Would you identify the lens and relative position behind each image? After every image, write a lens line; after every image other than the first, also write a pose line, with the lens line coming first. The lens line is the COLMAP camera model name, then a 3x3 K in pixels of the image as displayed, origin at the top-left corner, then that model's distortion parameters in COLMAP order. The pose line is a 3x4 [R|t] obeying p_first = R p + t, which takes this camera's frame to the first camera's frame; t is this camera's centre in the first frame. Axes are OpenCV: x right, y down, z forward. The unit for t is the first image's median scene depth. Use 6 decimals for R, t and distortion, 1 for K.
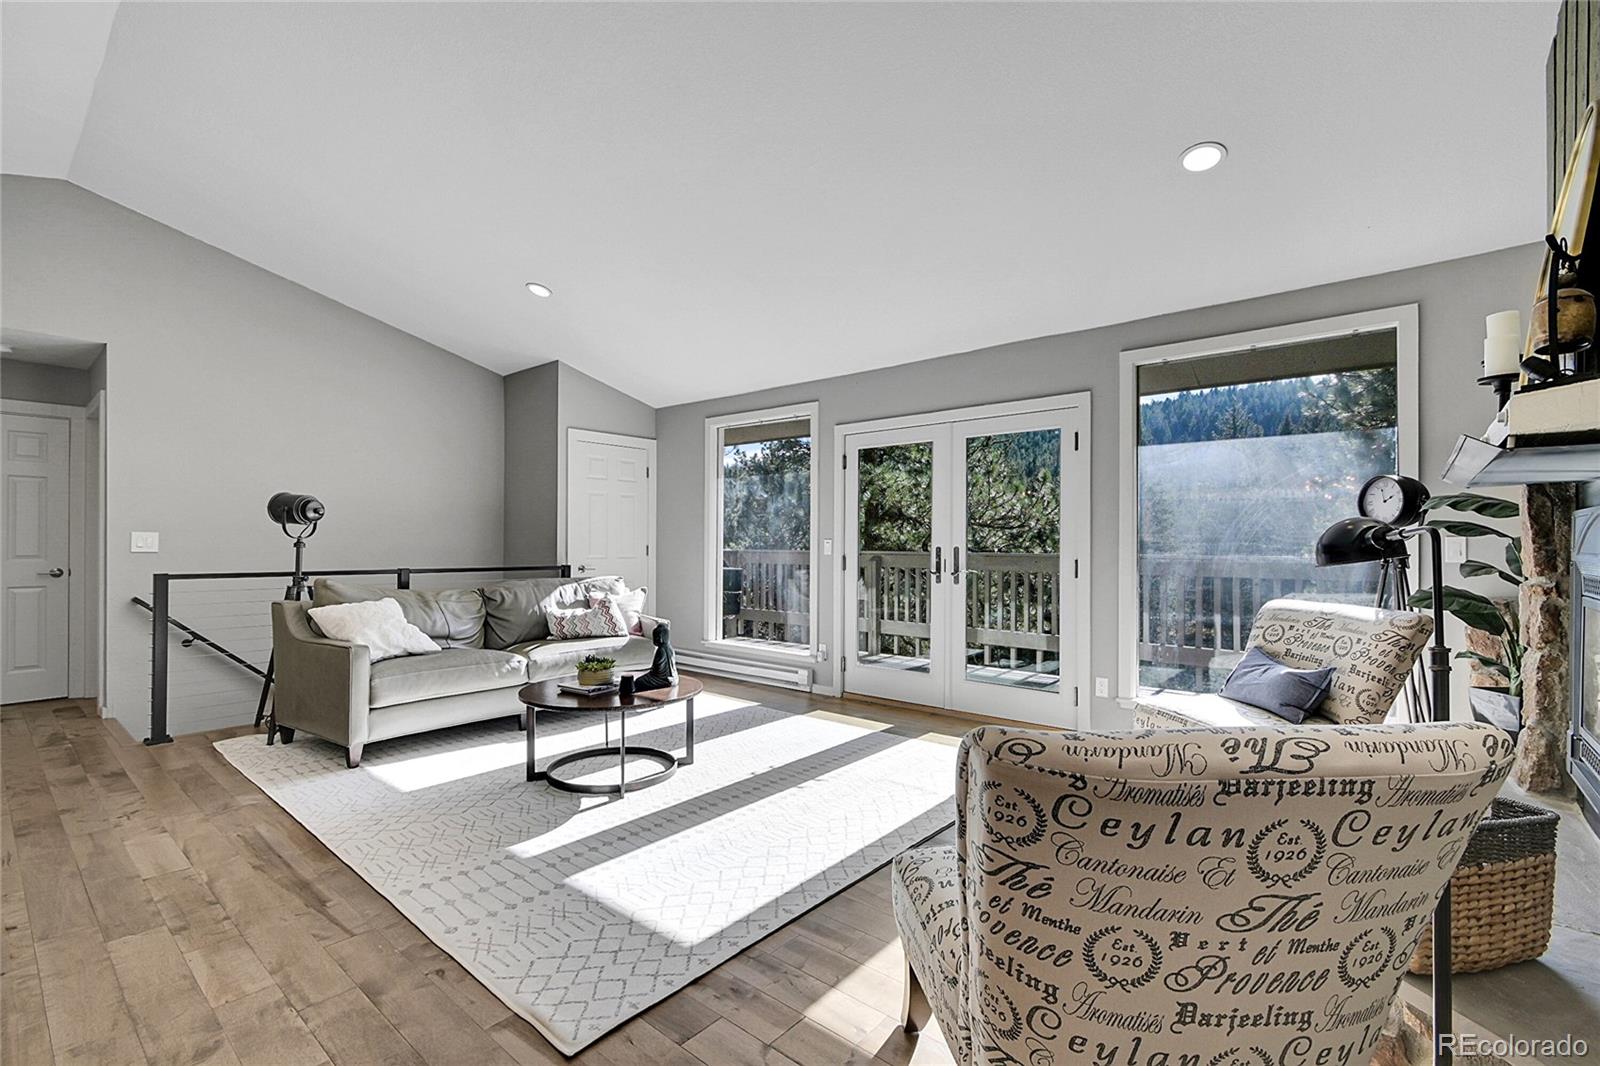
lens RADIAL K [[708.9, 0, 804.5], [0, 708.9, 543.1], [0, 0, 1]] dist [0.011130, -0.005057]
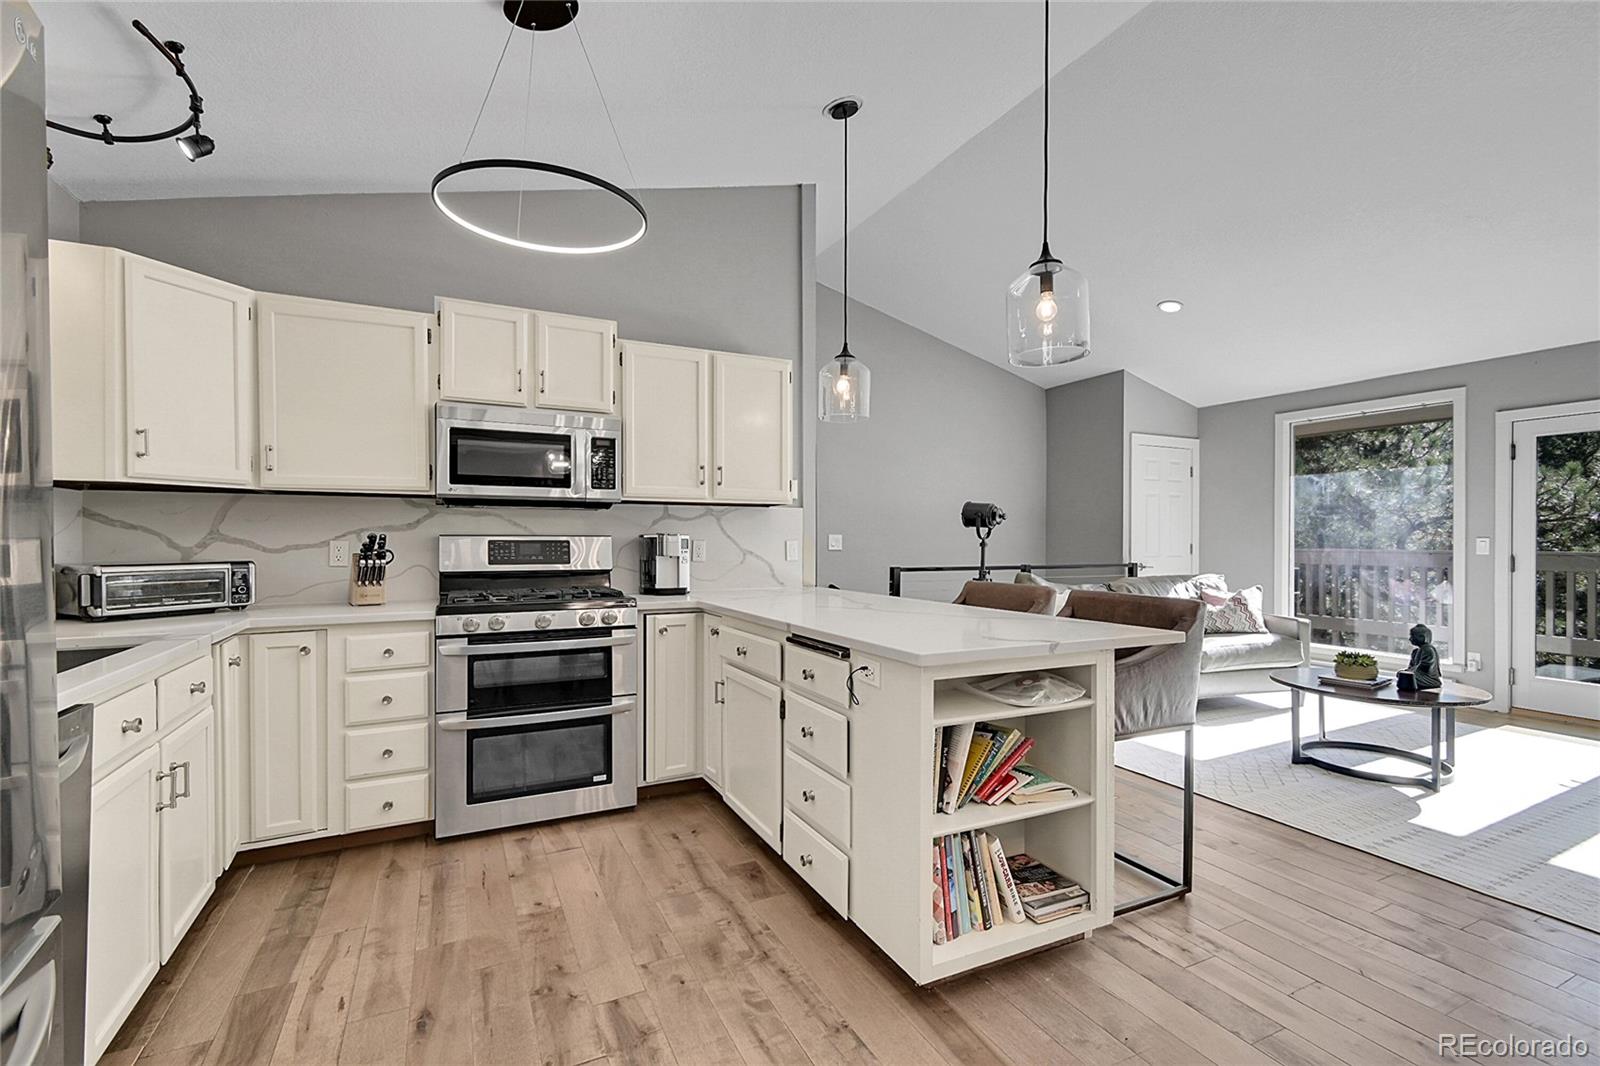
lens RADIAL K [[708.9, 0, 805.6], [0, 708.9, 543.8], [0, 0, 1]] dist [0.011130, -0.005057]
pose [[0.918808, -0.000809, -0.394704, -0.546730], [0.002656, 0.999988, 0.004134, -0.004861], [0.394696, -0.004847, 0.918799, -0.243775]]
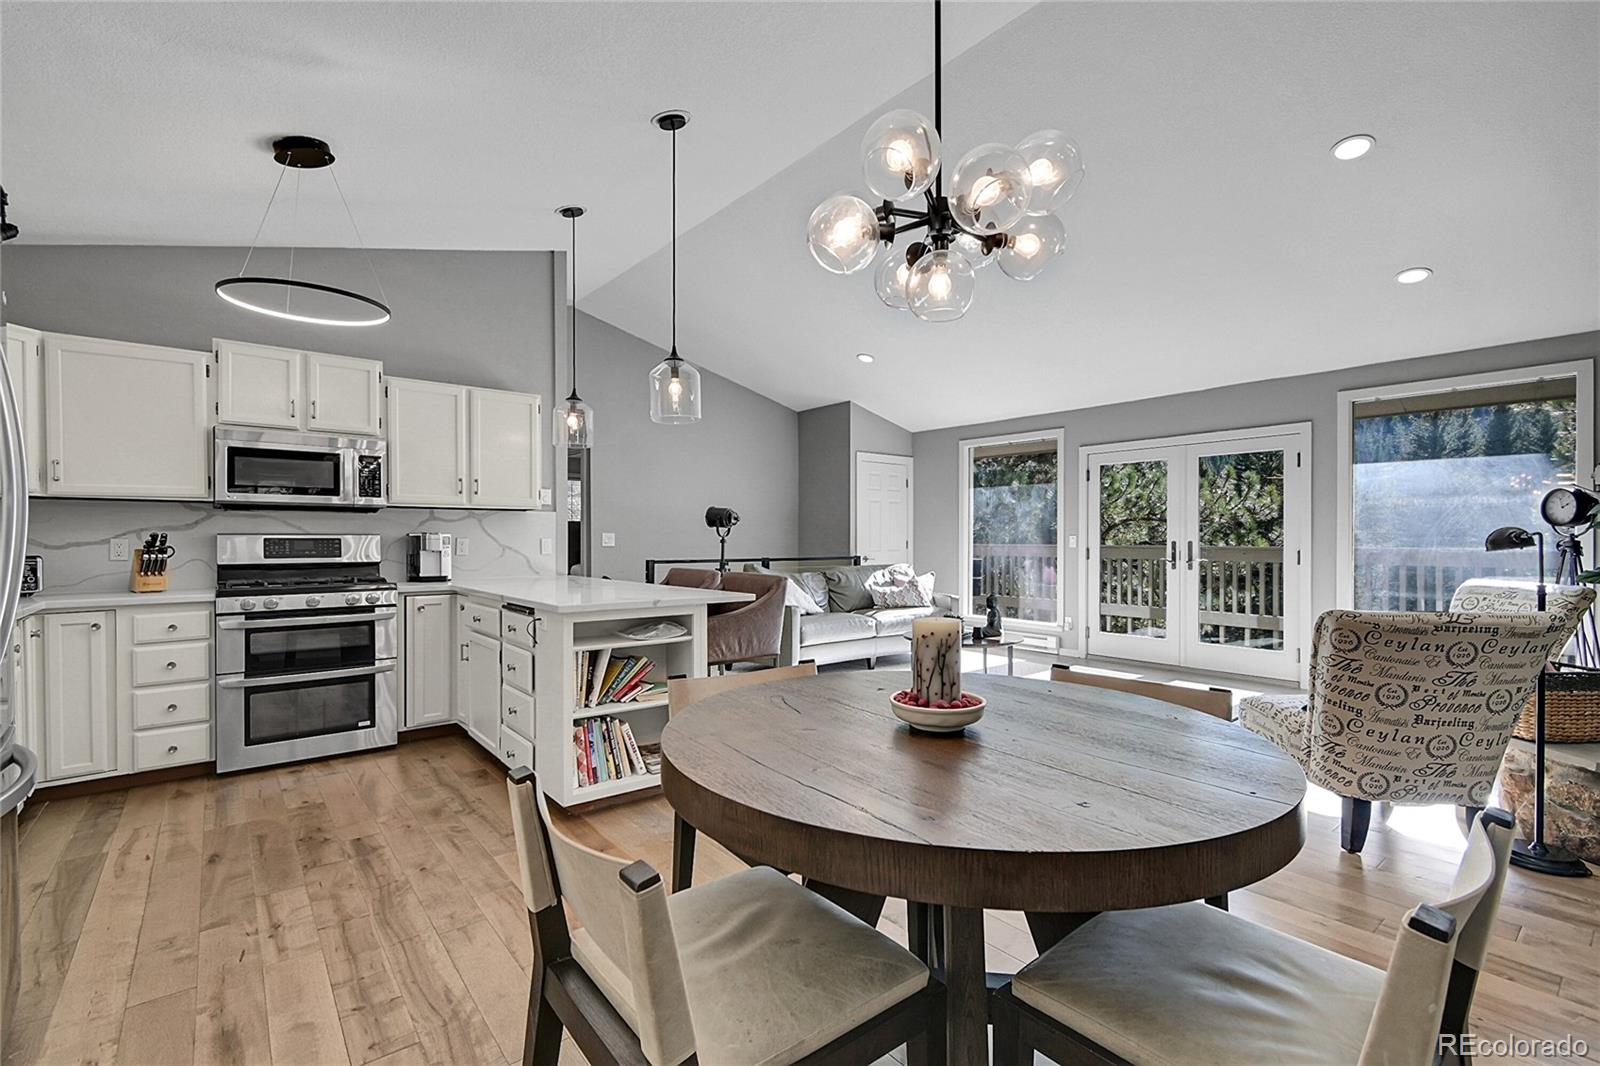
lens RADIAL K [[708.9, 0, 805.0], [0, 708.9, 542.0], [0, 0, 1]] dist [0.011130, -0.005057]
pose [[0.983855, -0.002694, -0.178948, -0.290612], [0.003816, 0.999975, 0.005922, -0.004236], [0.178927, -0.006509, 0.983841, -0.473928]]
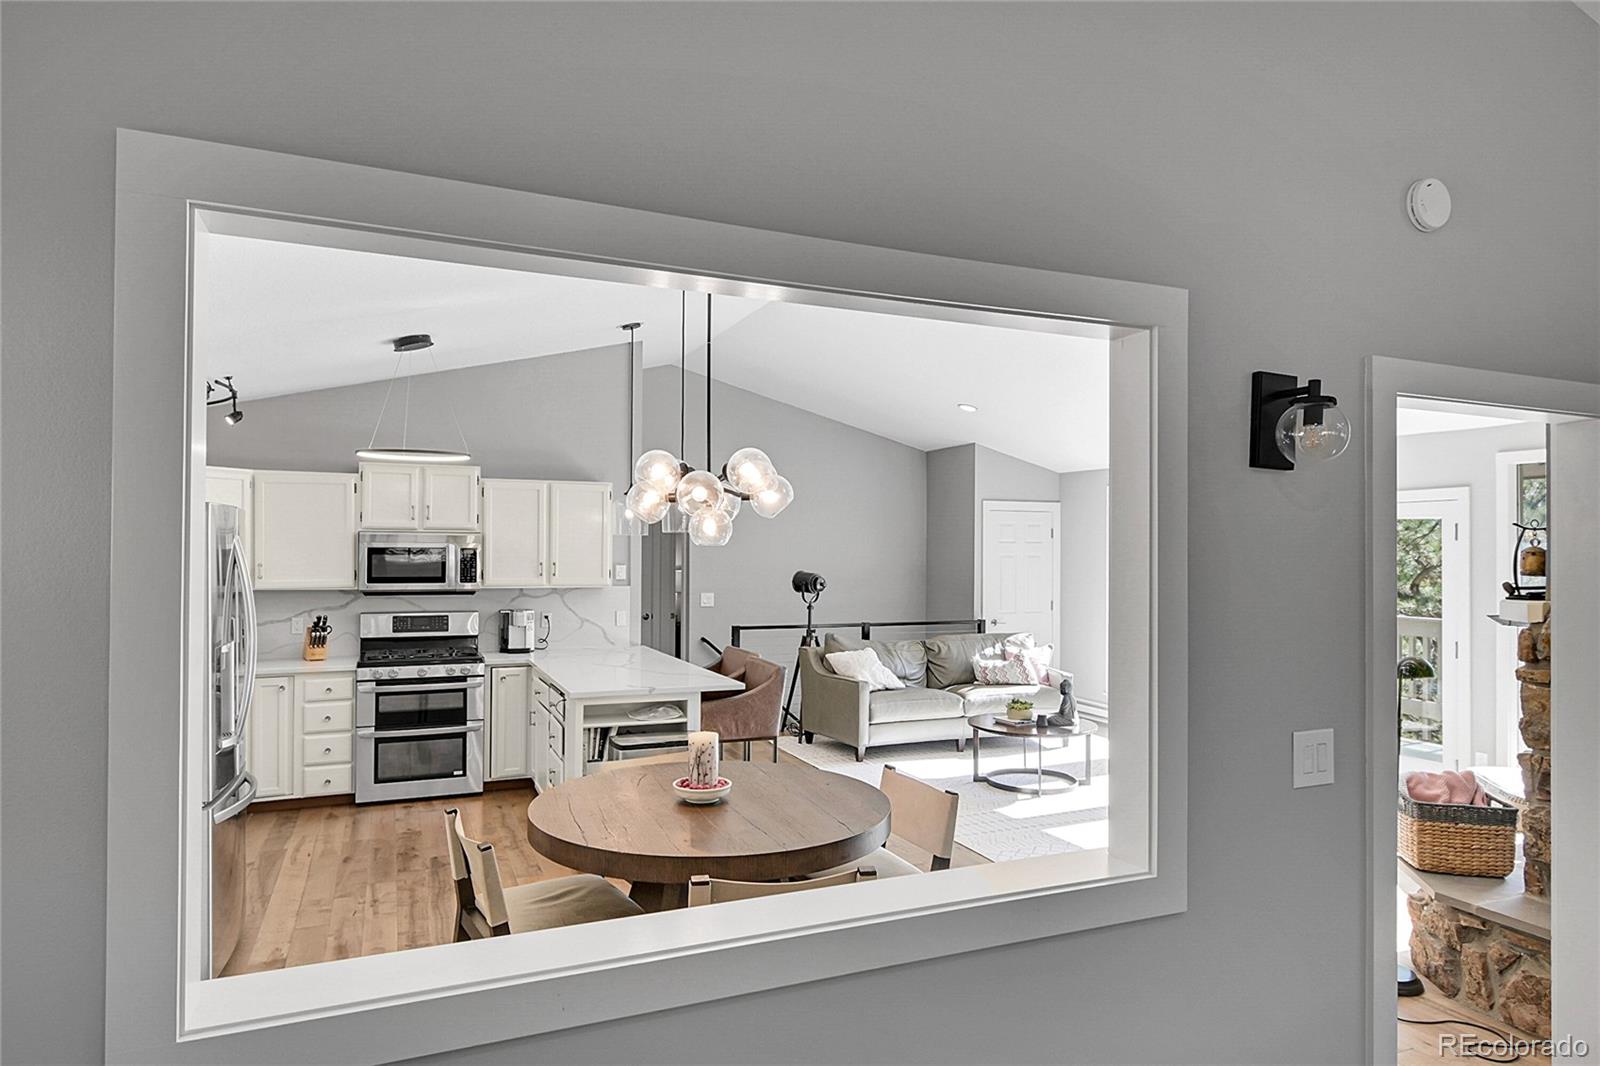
lens RADIAL K [[956.8, 0, 804.7], [0, 956.8, 544.6], [0, 0, 1]] dist [0.005203, -0.002596]
pose [[0.895554, -0.001501, -0.444951, 0.150508], [-0.002392, 0.999964, -0.008188, -0.116031], [0.444947, 0.008397, 0.895518, -0.787893]]
